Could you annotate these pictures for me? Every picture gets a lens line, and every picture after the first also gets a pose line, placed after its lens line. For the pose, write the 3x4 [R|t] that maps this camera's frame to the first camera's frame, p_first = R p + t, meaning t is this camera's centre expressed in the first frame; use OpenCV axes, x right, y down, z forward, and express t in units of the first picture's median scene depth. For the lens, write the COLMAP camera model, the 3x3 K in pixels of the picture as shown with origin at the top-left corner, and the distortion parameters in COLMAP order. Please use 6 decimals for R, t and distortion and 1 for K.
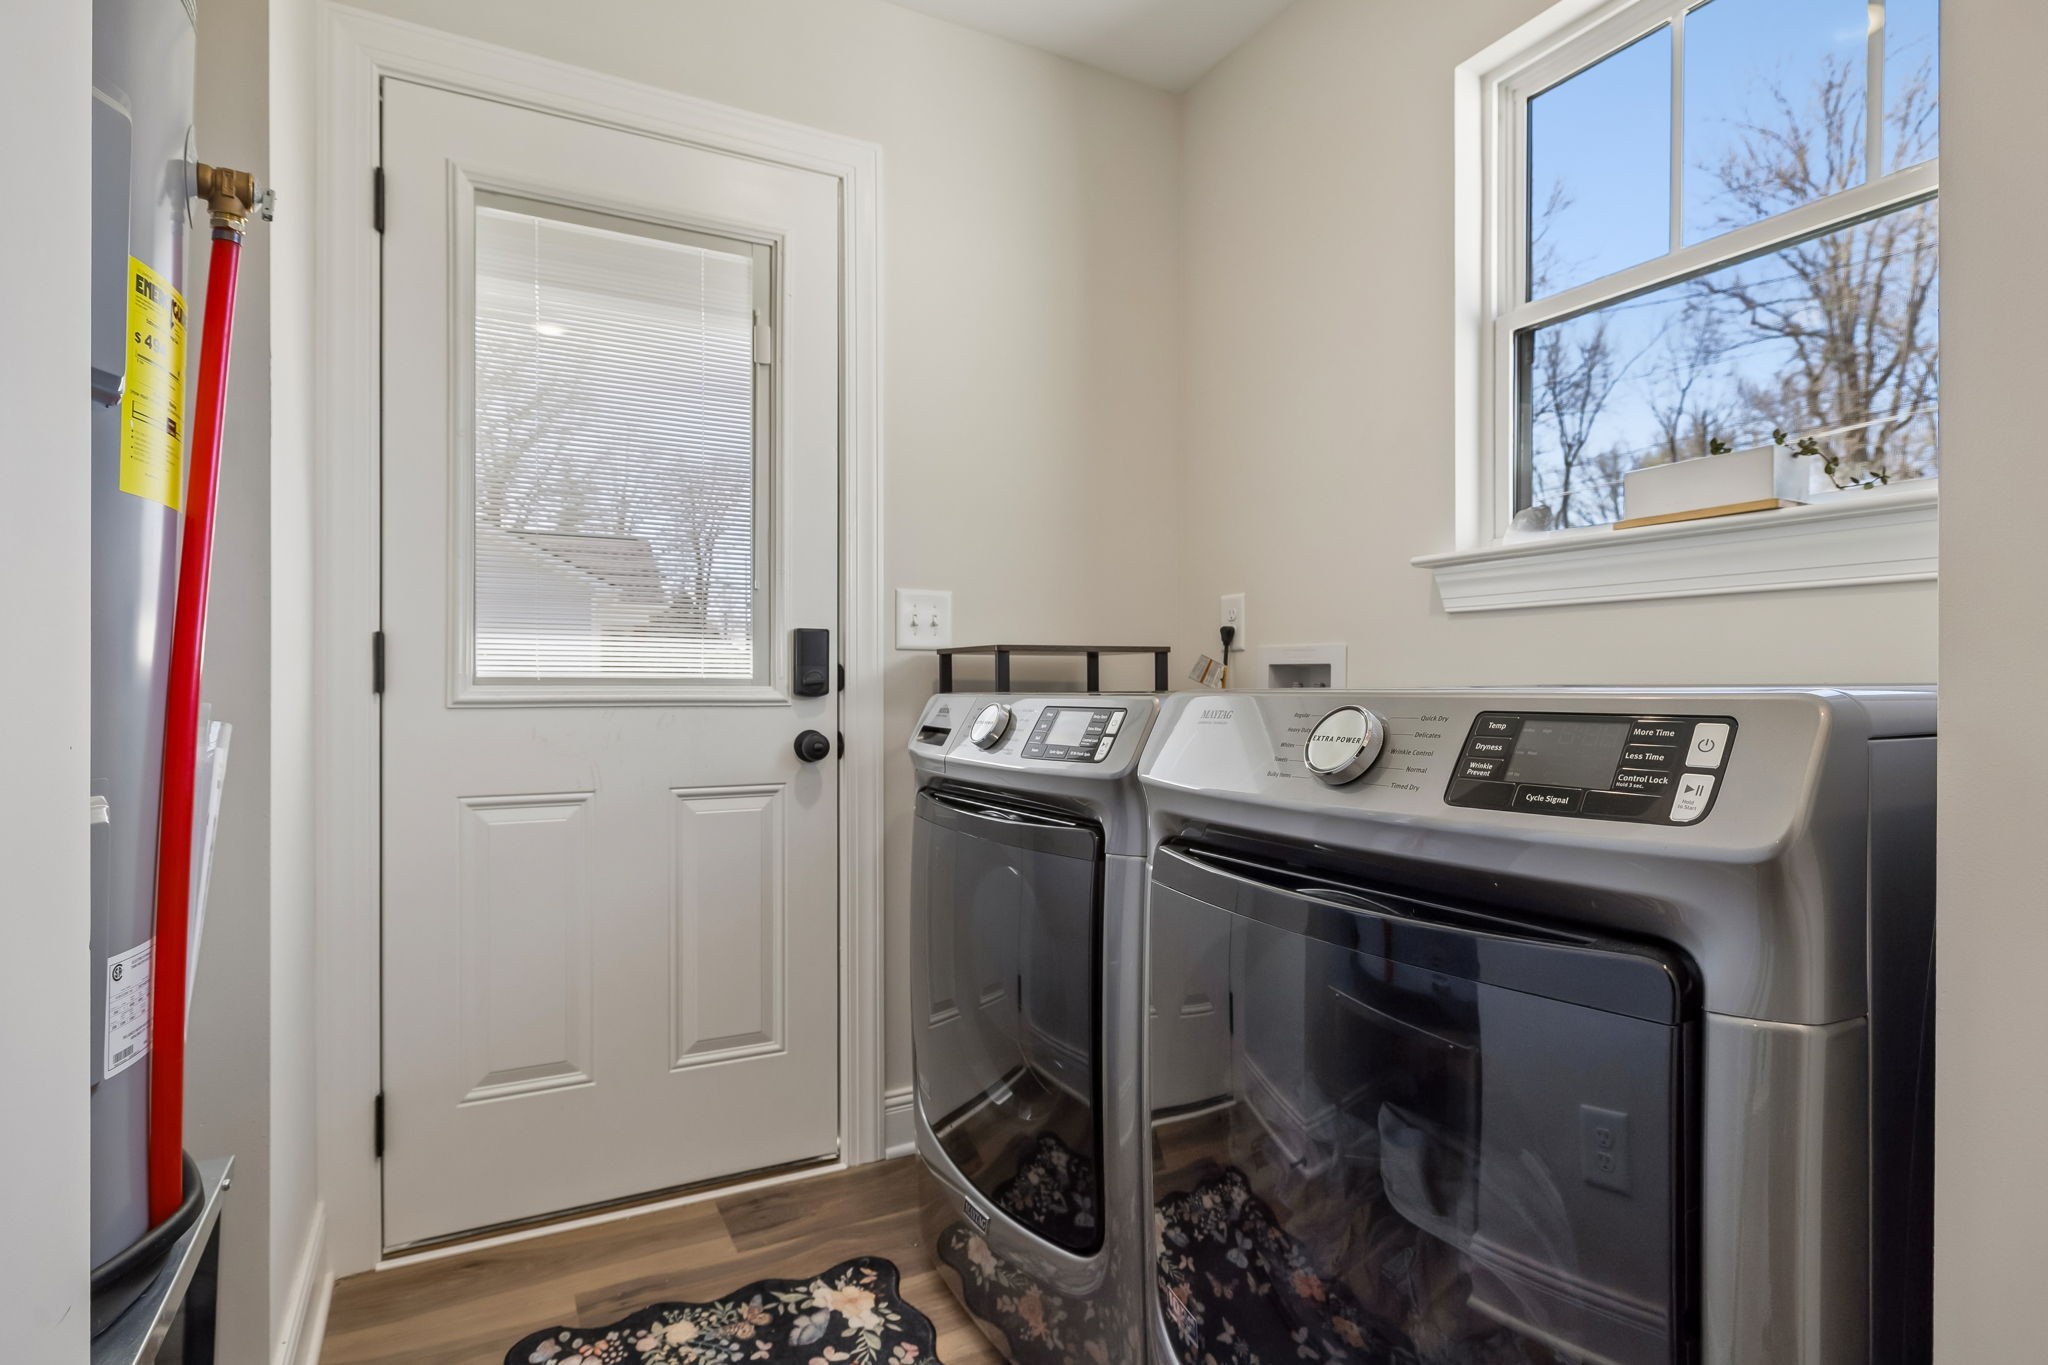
lens RADIAL K [[1048.1, 0, 1022.9], [0, 1048.1, 678.7], [0, 0, 1]] dist [-0.000044, 0.000000]
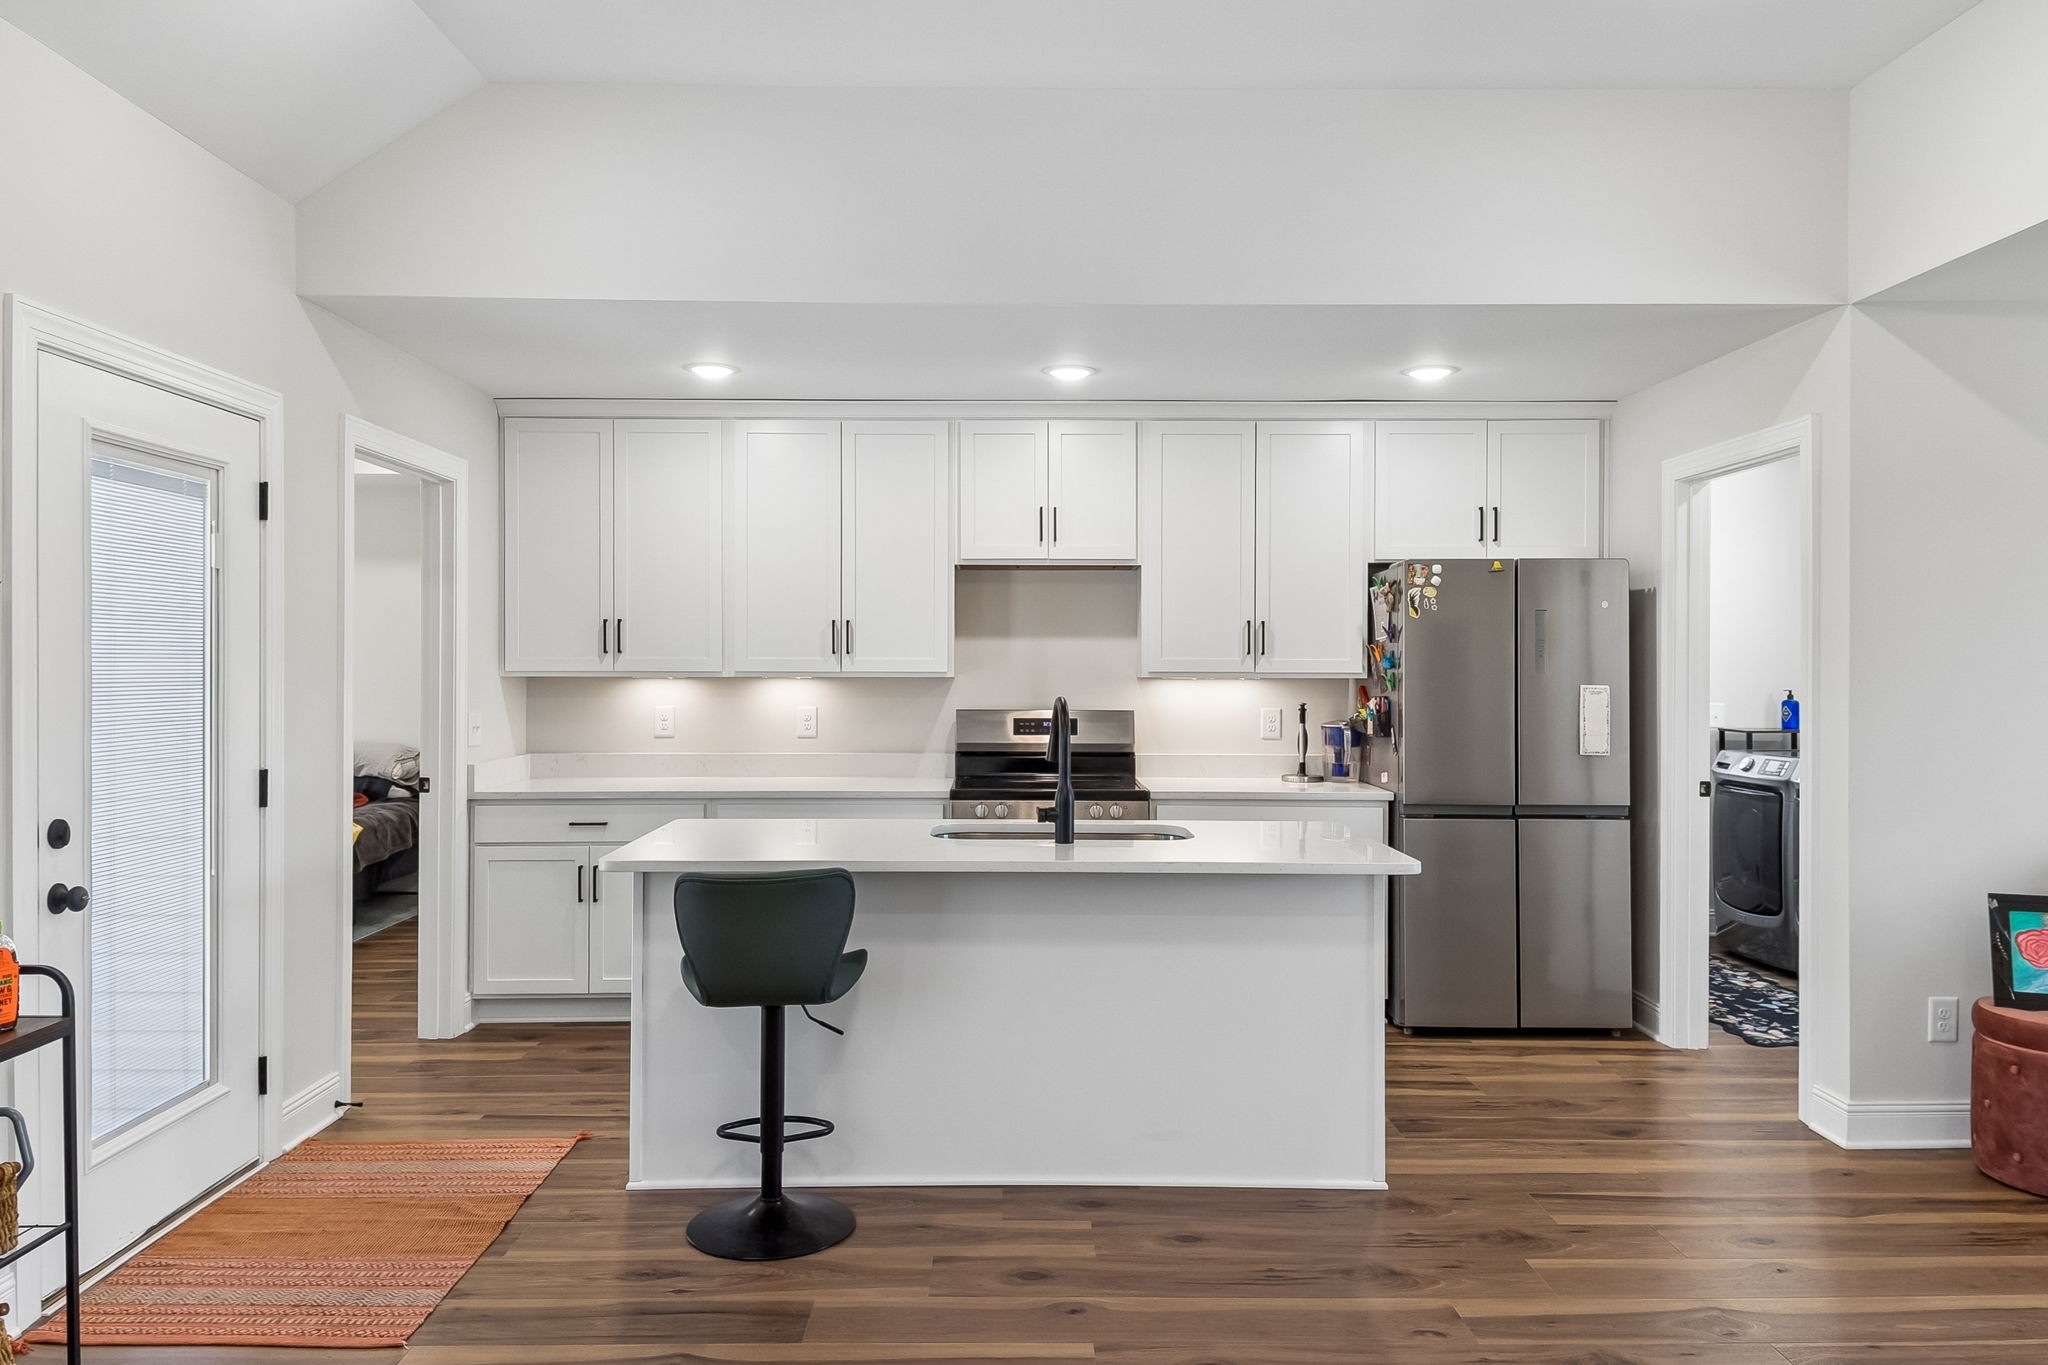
lens RADIAL K [[1424.7, 0, 1018.6], [0, 1424.7, 668.7], [0, 0, 1]] dist [0.025234, -0.008443]
pose [[0.886317, 0.006025, -0.463040, 0.023347], [-0.004567, 0.999980, 0.004270, -0.237258], [0.463056, -0.001670, 0.886327, -3.636479]]
